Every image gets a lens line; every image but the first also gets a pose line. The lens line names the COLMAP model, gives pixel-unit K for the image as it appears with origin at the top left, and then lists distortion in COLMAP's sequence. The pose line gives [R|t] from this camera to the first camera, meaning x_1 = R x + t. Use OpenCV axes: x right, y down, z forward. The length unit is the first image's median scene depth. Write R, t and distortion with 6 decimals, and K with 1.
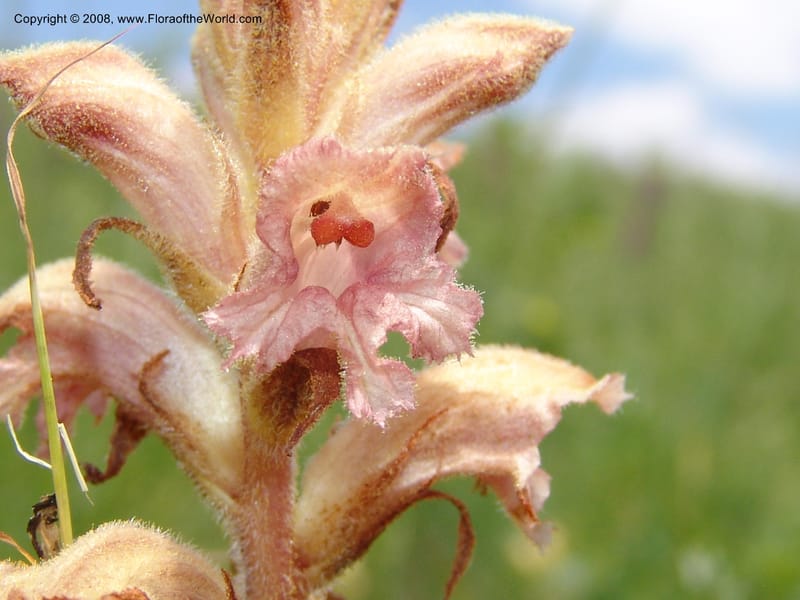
lens RADIAL K [[2093.1, 0, 400.0], [0, 2093.1, 300.0], [0, 0, 1]] dist [-0.246807, 0.565332]
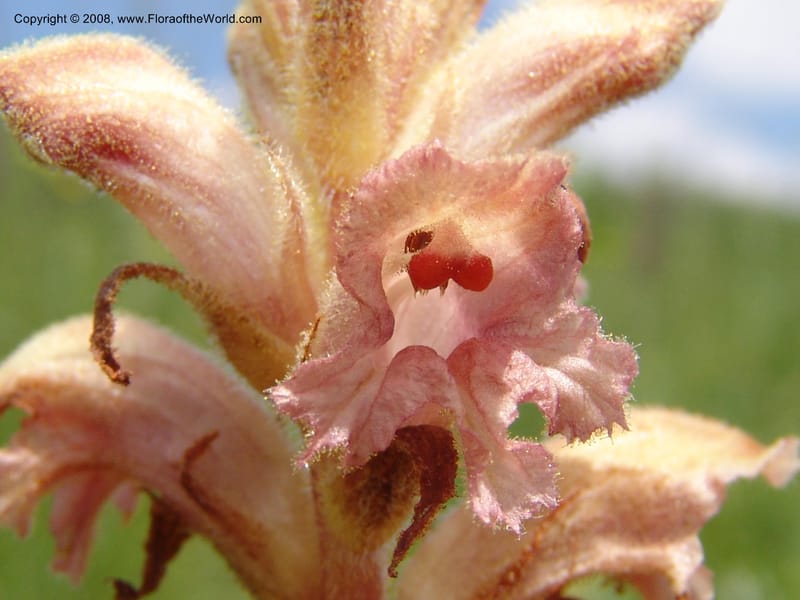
lens RADIAL K [[2093.1, 0, 400.0], [0, 2093.1, 300.0], [0, 0, 1]] dist [-0.246807, 0.565332]
pose [[0.999242, -0.038828, -0.002882, -0.040873], [0.038791, 0.999177, -0.011854, -0.013309], [0.003340, 0.011733, 0.999926, 0.236540]]
